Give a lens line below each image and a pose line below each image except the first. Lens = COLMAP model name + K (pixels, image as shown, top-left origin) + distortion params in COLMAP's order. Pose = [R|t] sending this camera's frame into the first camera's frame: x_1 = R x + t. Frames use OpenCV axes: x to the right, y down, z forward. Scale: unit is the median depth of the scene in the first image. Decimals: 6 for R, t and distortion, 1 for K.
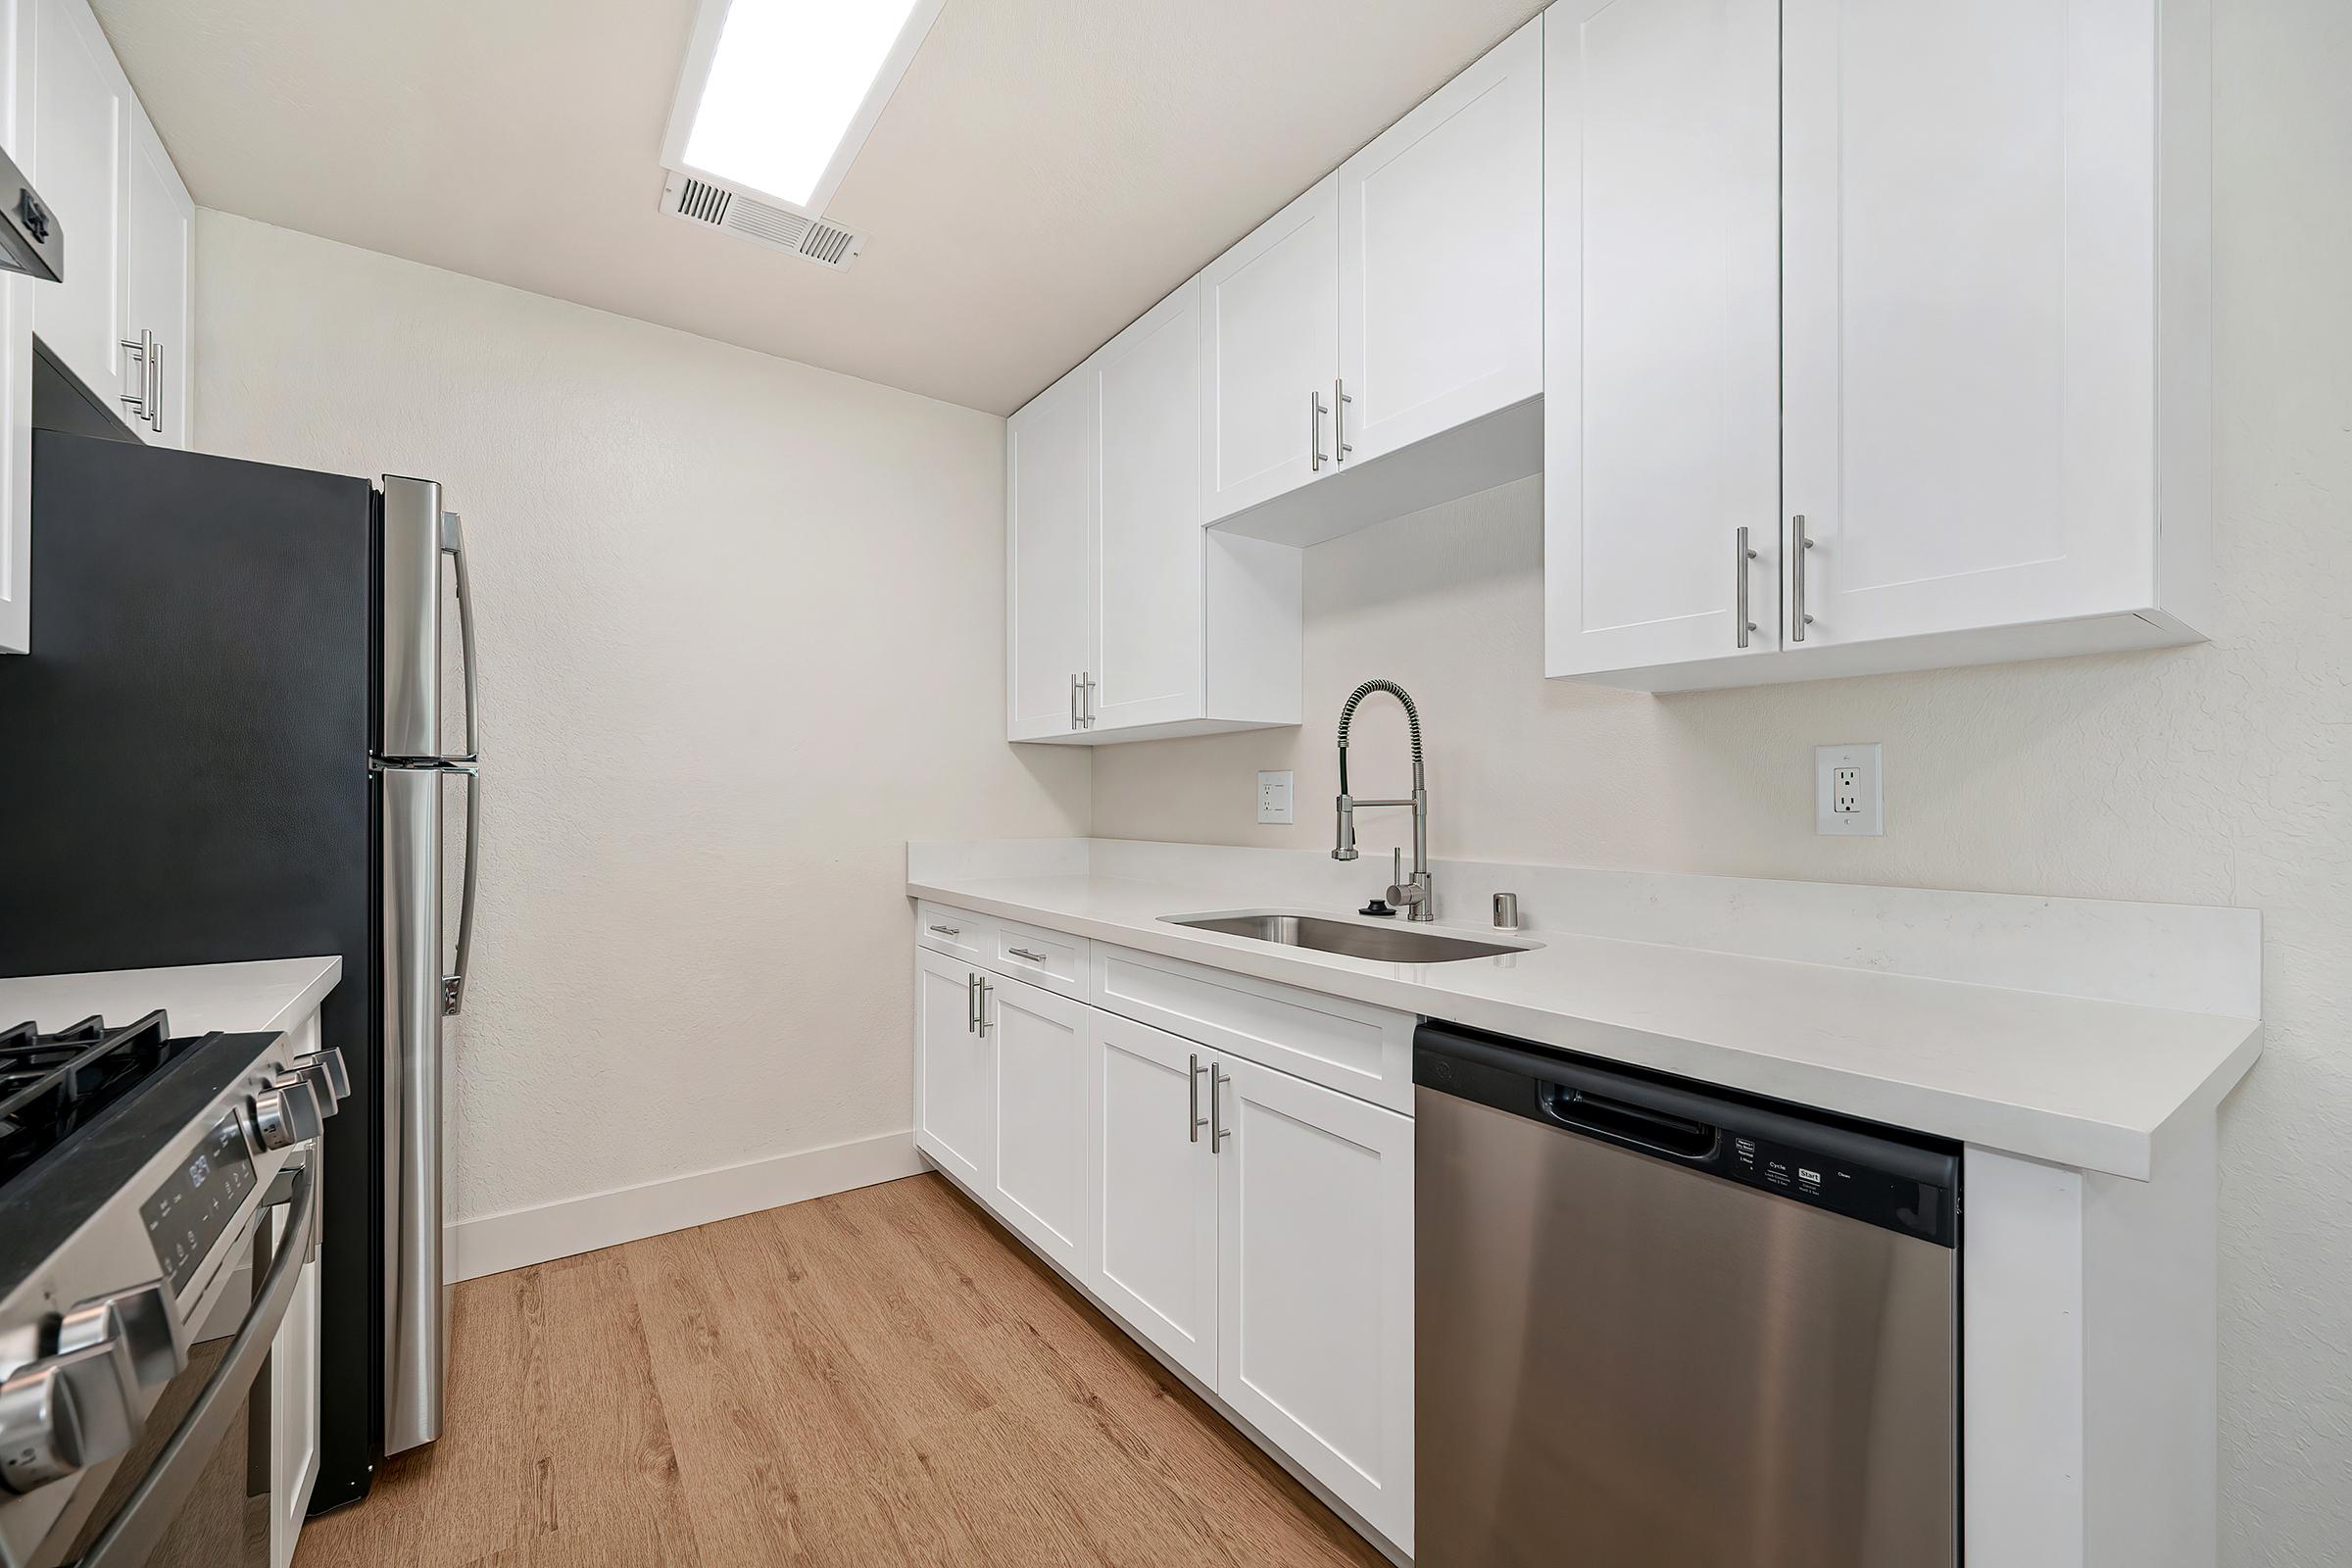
lens RADIAL K [[933.0, 0, 1175.7], [0, 933.0, 805.3], [0, 0, 1]] dist [0.000341, 0.000024]
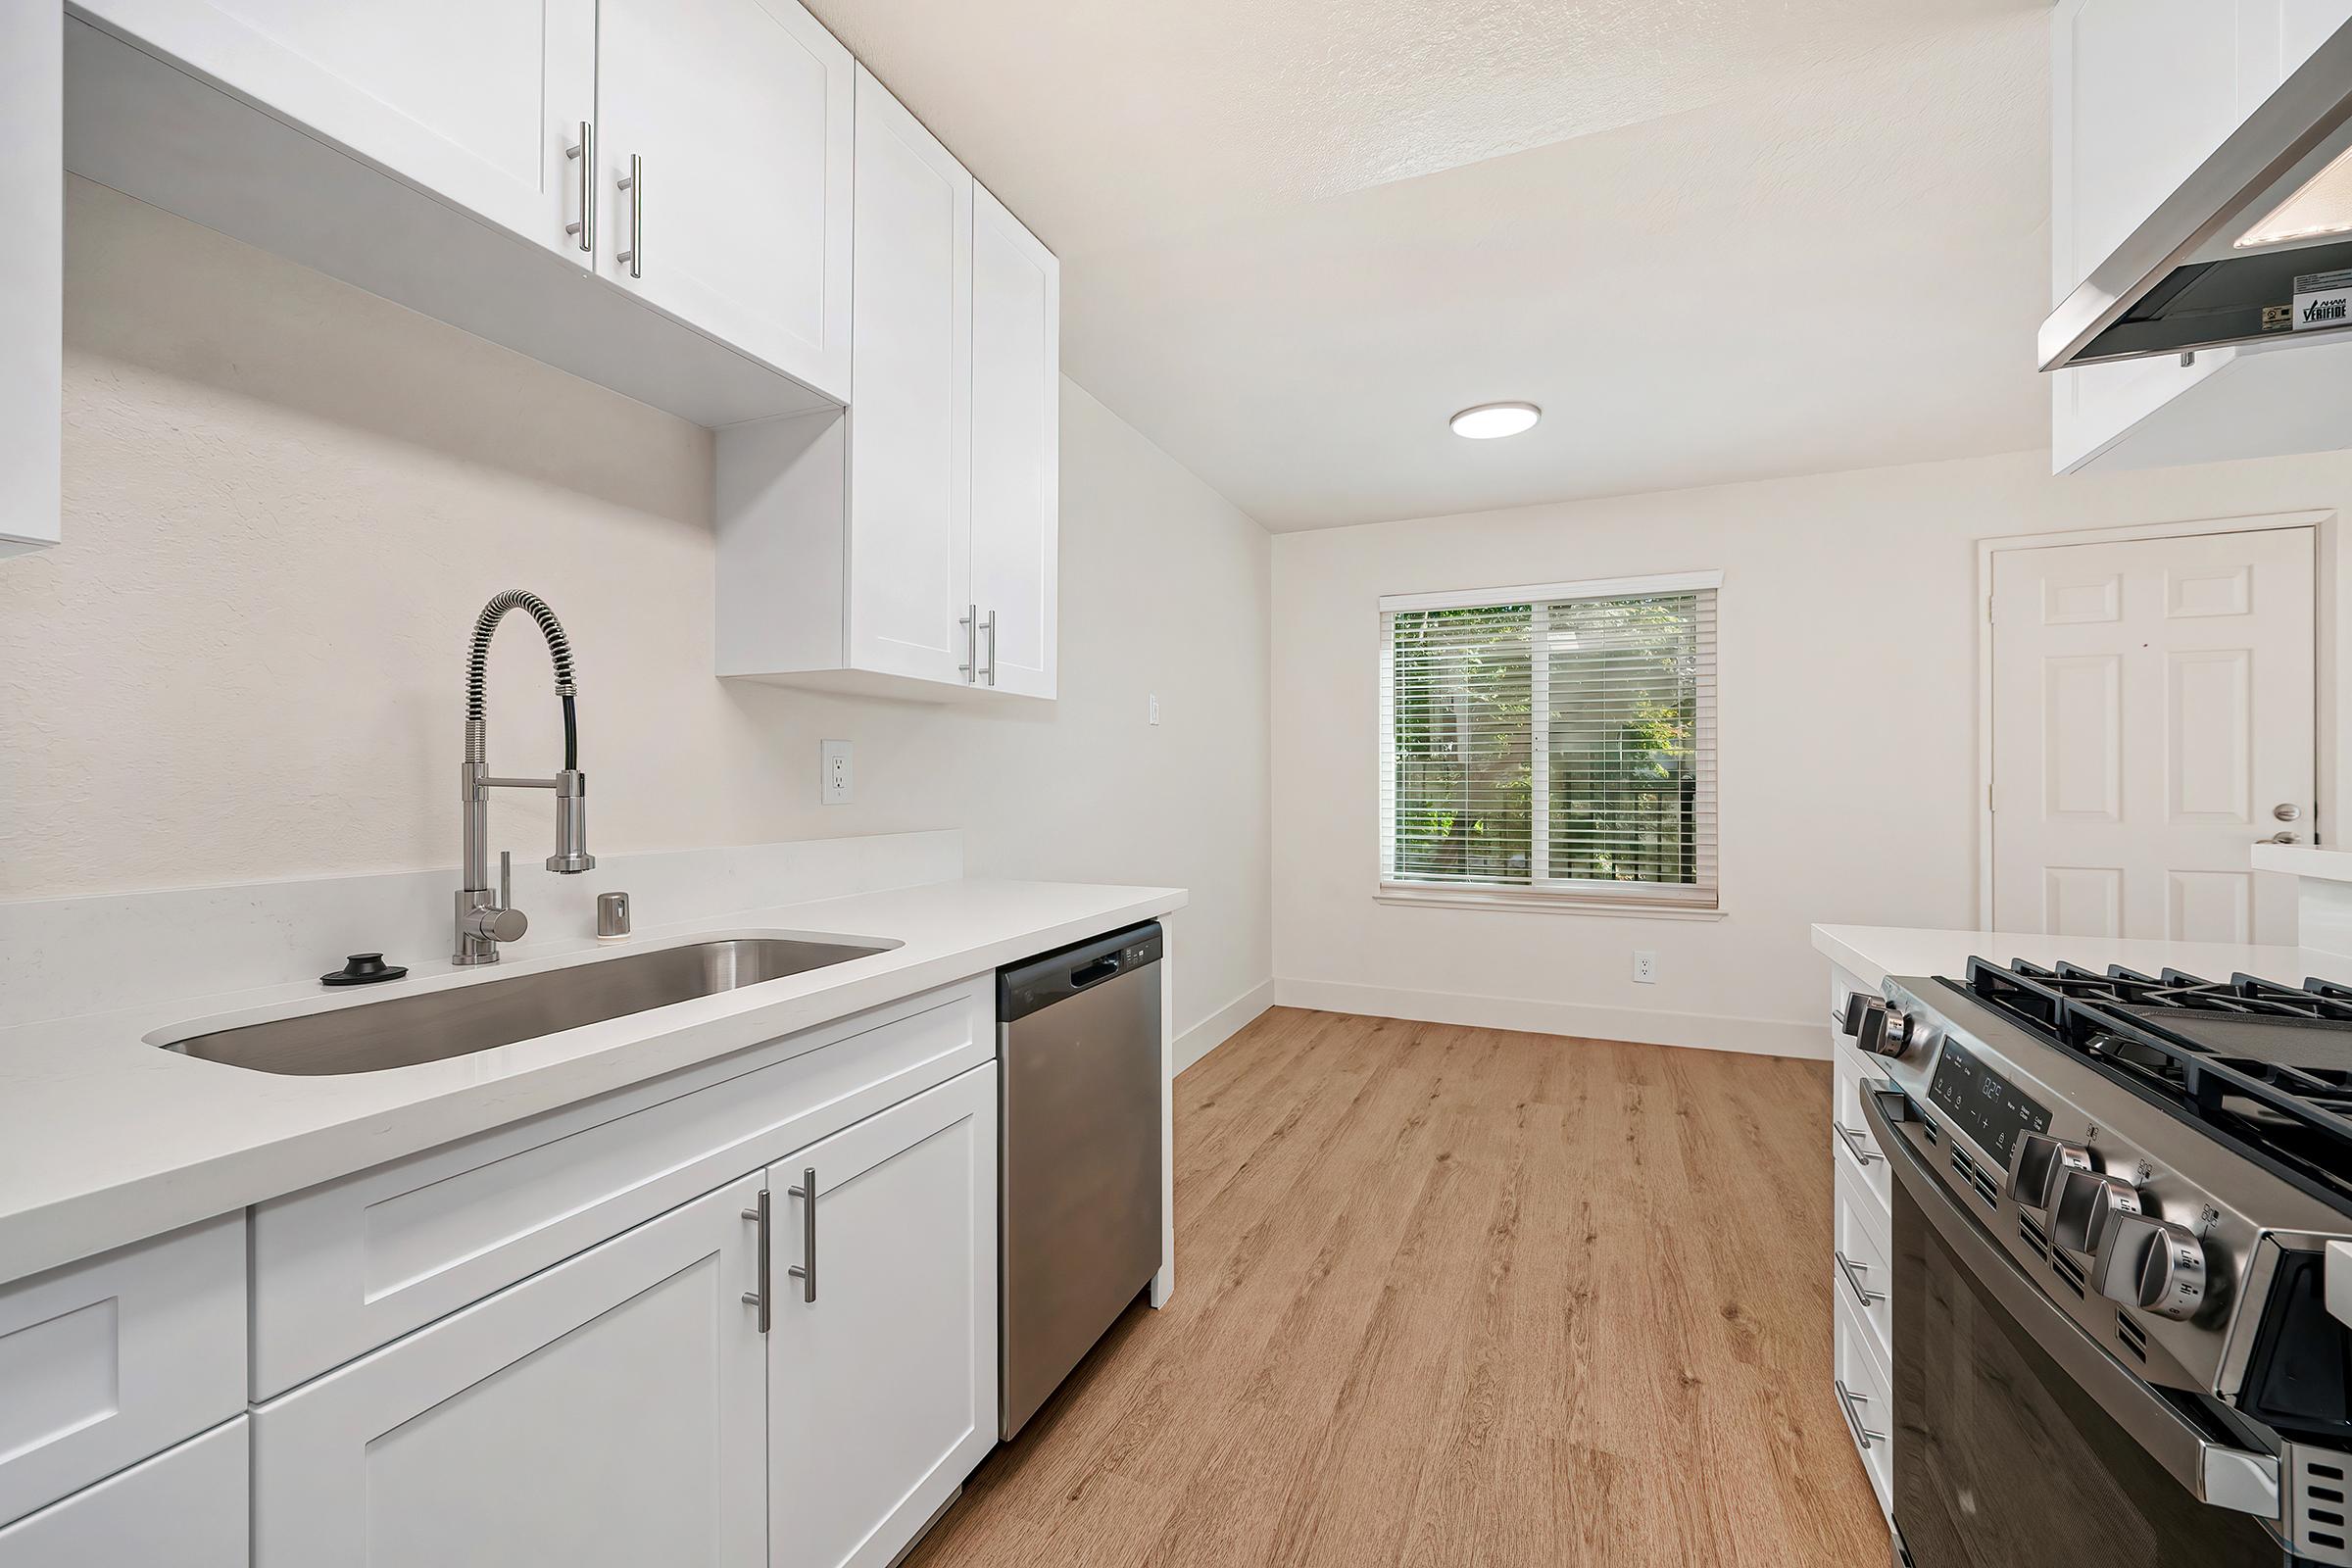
lens RADIAL K [[950.6, 0, 1176.0], [0, 950.6, 784.0], [0, 0, 1]] dist [0.000349, 0.000056]
pose [[-0.521641, 0.005800, 0.853145, -0.615776], [0.005762, 0.999978, -0.003274, 0.003326], [-0.853145, 0.003208, -0.521663, 1.023719]]
